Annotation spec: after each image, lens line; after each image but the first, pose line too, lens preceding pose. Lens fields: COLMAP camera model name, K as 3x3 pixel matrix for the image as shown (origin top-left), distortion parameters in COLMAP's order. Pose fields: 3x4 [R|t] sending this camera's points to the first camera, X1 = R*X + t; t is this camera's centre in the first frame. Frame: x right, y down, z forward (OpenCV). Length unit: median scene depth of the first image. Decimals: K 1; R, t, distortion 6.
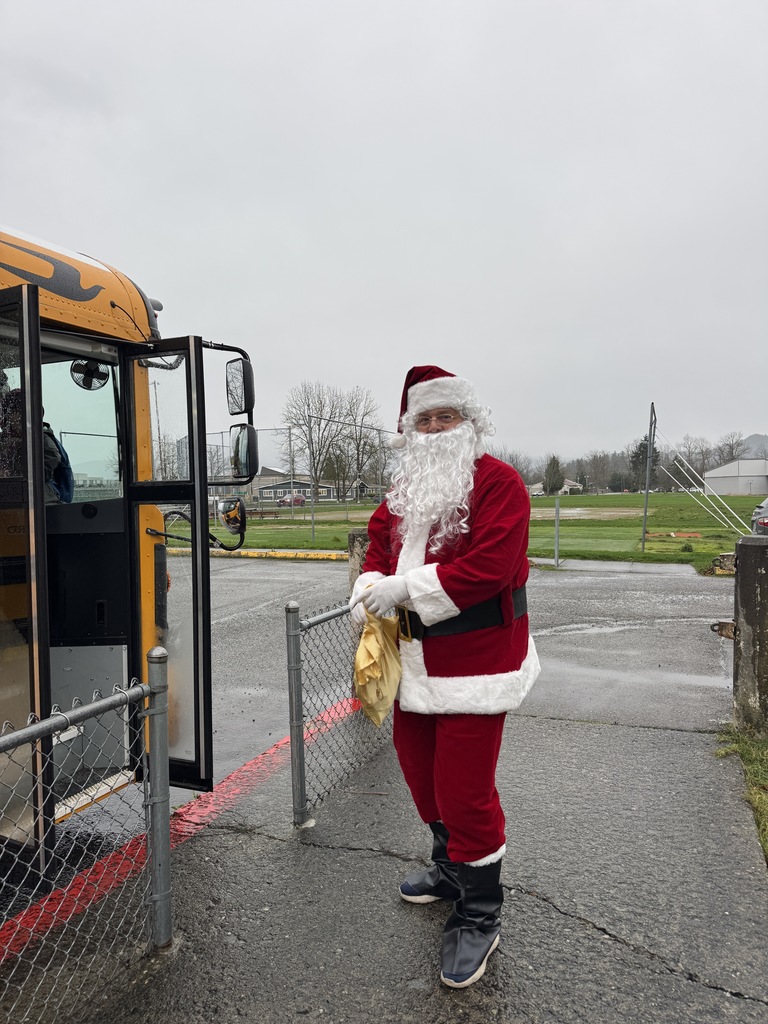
lens RADIAL K [[668.0, 0, 384.0], [0, 668.0, 512.0], [0, 0, 1]] dist [0.105571, -0.127246]
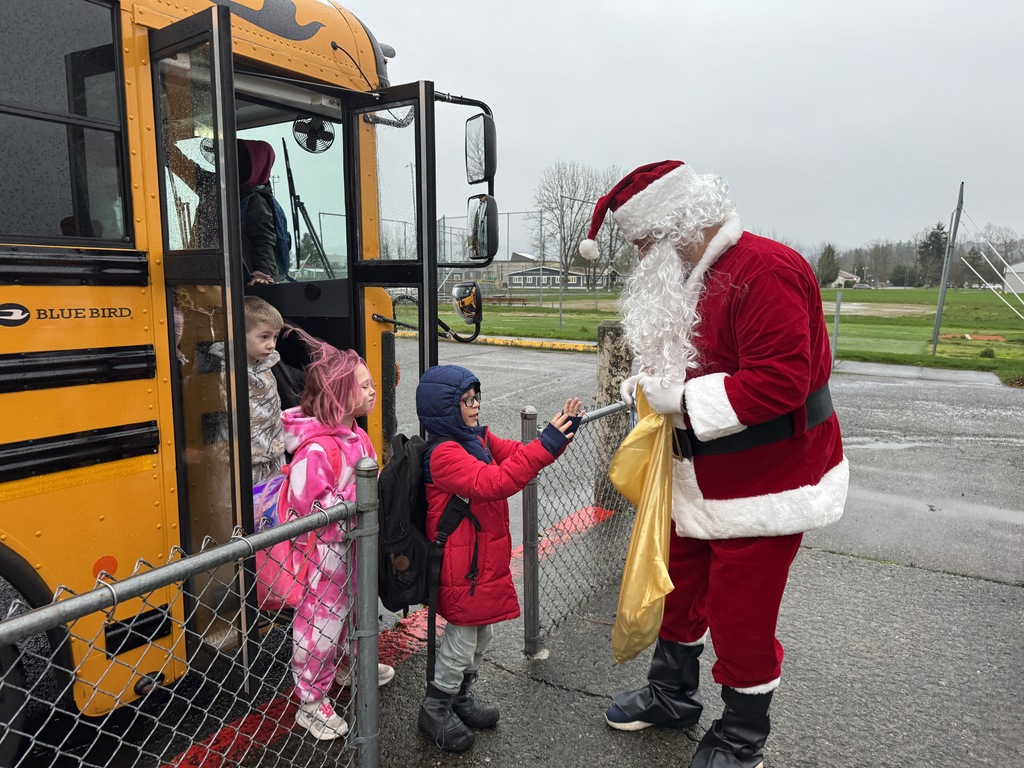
lens RADIAL K [[668.0, 0, 512.0], [0, 668.0, 384.0], [0, 0, 1]] dist [0.105571, -0.127246]
pose [[0.983495, 0.052205, -0.173241, -0.008767], [-0.030284, 0.991460, 0.126846, -0.001407], [0.178383, -0.119506, 0.976677, 0.112296]]
